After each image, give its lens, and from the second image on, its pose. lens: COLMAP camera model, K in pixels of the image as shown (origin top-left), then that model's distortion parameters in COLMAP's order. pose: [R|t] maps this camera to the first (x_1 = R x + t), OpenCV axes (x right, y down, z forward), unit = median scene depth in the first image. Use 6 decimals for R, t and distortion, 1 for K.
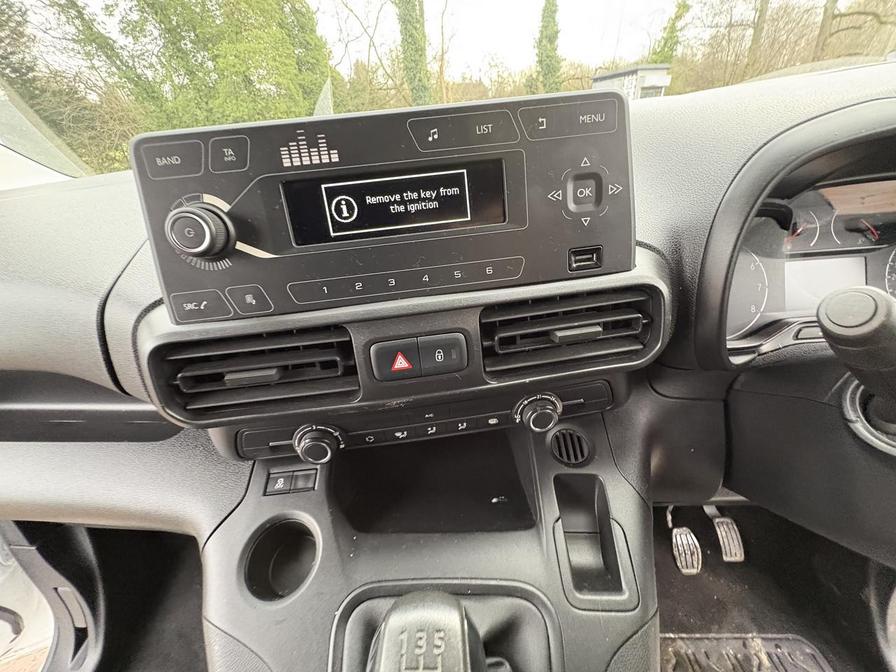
lens RADIAL K [[357.0, 0, 436.8], [0, 357.0, 342.9], [0, 0, 1]] dist [0.004249, 0.000094]
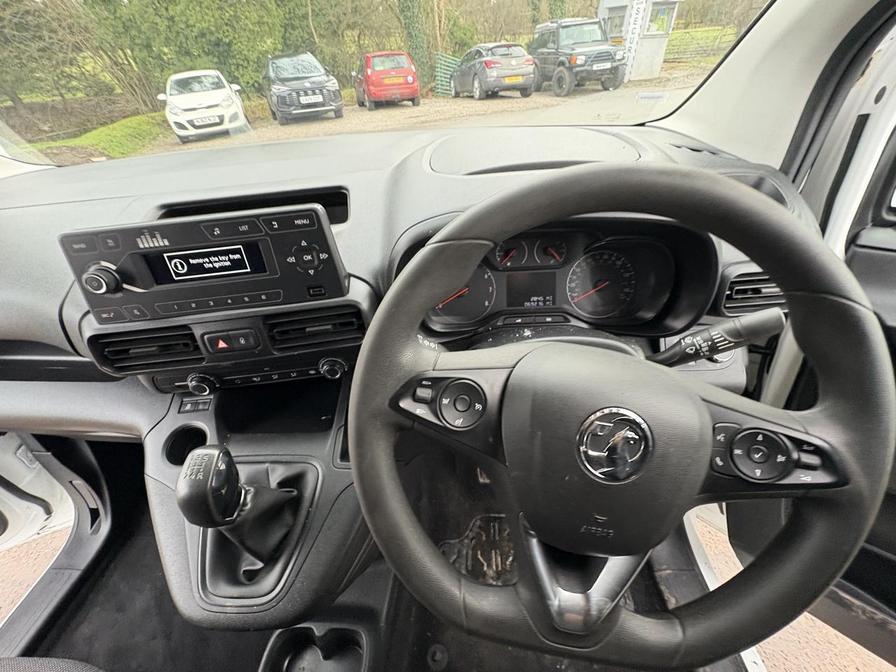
lens RADIAL K [[357.0, 0, 440.9], [0, 357.0, 343.7], [0, 0, 1]] dist [0.004249, 0.000094]
pose [[0.999831, 0.007276, 0.016881, 1.061411], [-0.009974, 0.986130, 0.165678, -0.283289], [-0.015442, -0.165818, 0.986035, -0.932795]]
